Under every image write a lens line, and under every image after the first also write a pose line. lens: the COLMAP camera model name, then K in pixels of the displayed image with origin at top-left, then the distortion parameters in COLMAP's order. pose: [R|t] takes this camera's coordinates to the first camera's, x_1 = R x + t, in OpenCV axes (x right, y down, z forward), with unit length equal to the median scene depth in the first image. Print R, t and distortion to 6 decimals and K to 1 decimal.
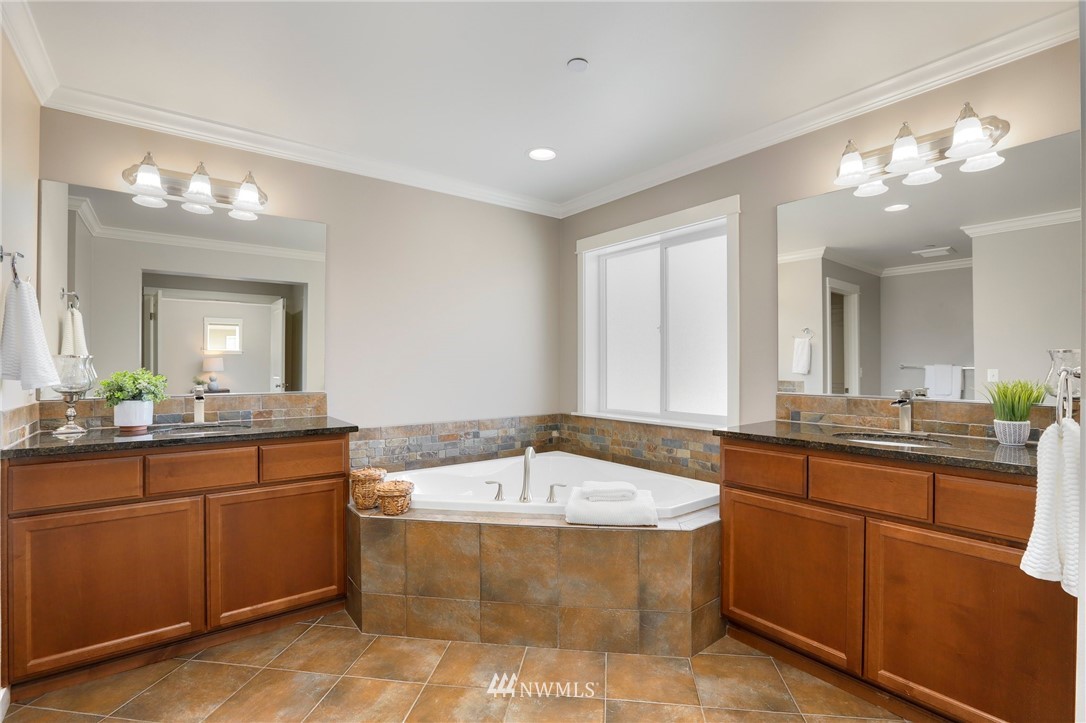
lens RADIAL K [[501.0, 0, 544.1], [0, 501.0, 363.3], [0, 0, 1]] dist [-0.026119, 0.012740]
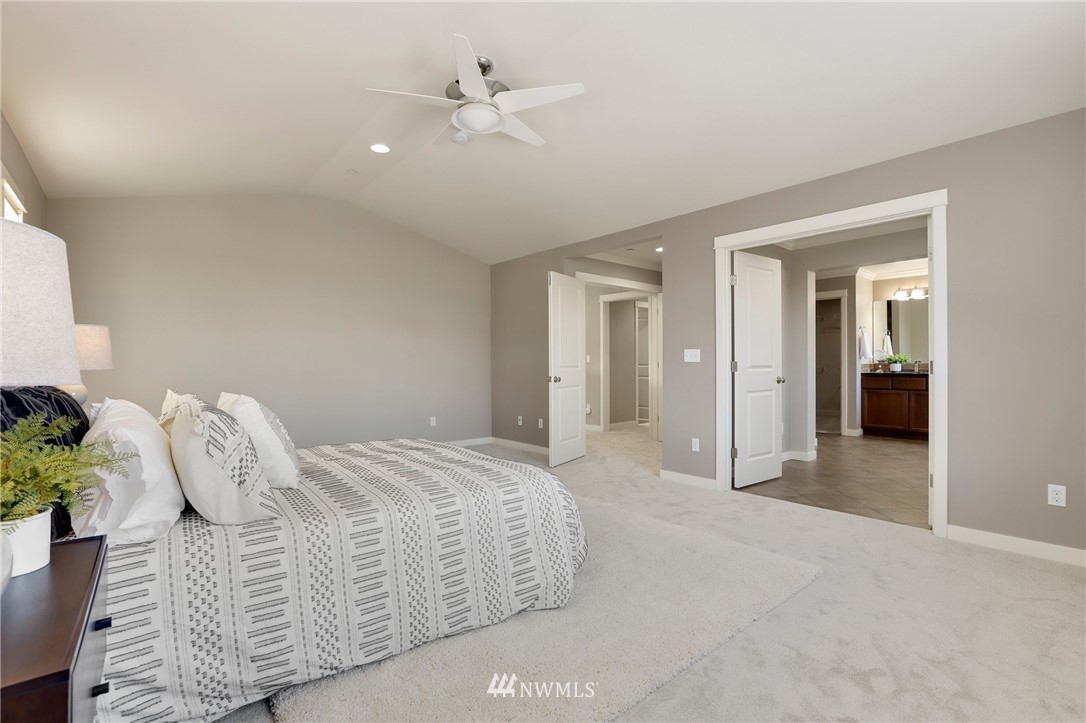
lens RADIAL K [[501.0, 0, 543.7], [0, 501.0, 359.4], [0, 0, 1]] dist [-0.026119, 0.012740]
pose [[0.012881, -0.007939, -0.999886, 2.813422], [0.003548, 0.999963, -0.007894, 0.065338], [0.999911, -0.003446, 0.012908, -1.638496]]
